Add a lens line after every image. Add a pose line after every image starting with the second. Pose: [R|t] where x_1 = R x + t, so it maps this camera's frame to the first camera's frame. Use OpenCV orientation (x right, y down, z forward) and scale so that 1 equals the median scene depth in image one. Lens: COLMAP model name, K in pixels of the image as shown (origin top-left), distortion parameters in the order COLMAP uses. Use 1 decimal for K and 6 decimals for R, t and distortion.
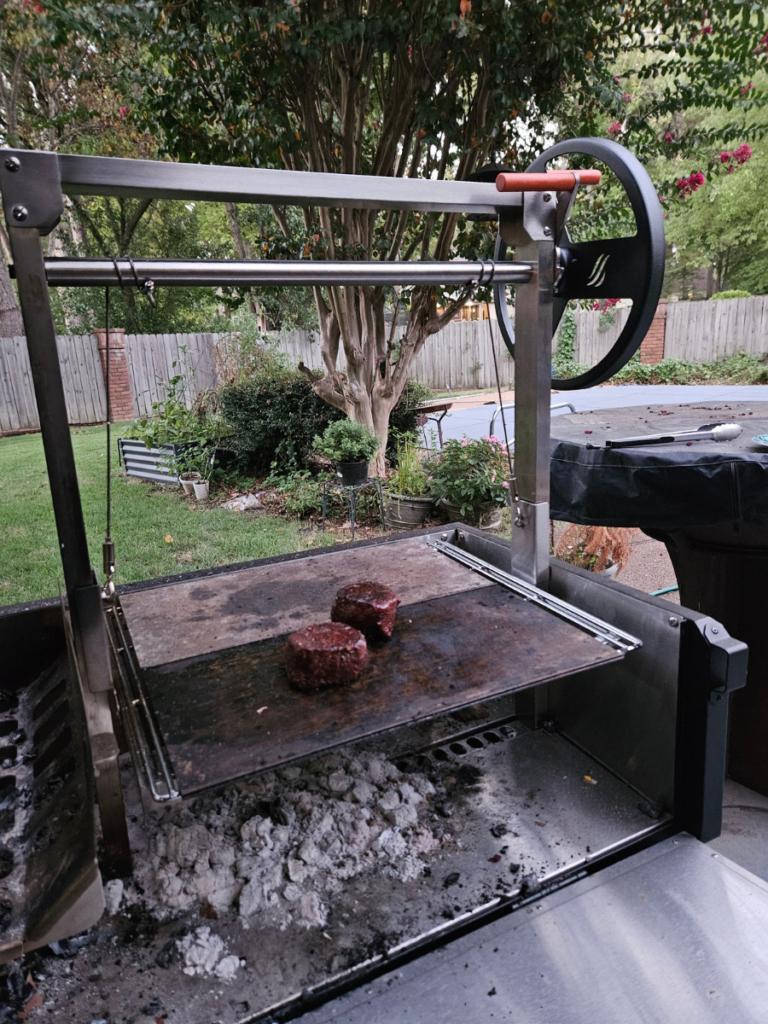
lens RADIAL K [[708.5, 0, 384.0], [0, 708.5, 512.0], [0, 0, 1]] dist [-0.004708, -0.005181]
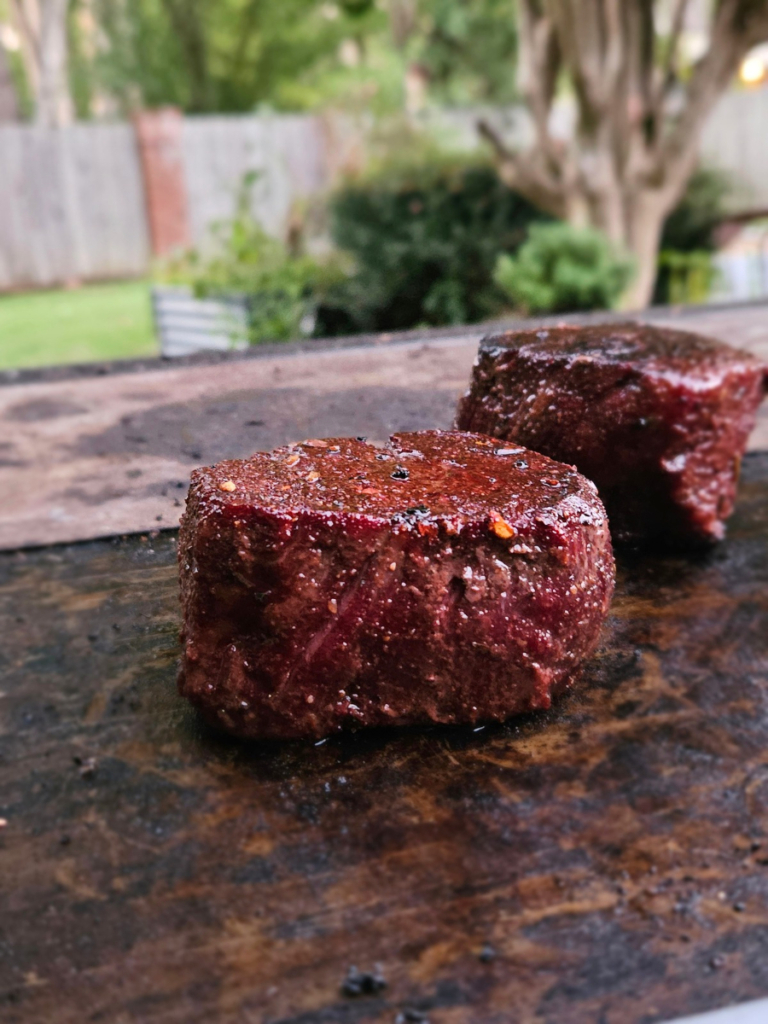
lens RADIAL K [[1119.6, 0, 384.0], [0, 1119.6, 512.0], [0, 0, 1]] dist [0.005112, 0.002675]
pose [[0.976854, 0.049280, -0.208153, -0.006523], [-0.046237, 0.998741, 0.019464, 0.054258], [0.208850, -0.009389, 0.977903, 0.214053]]
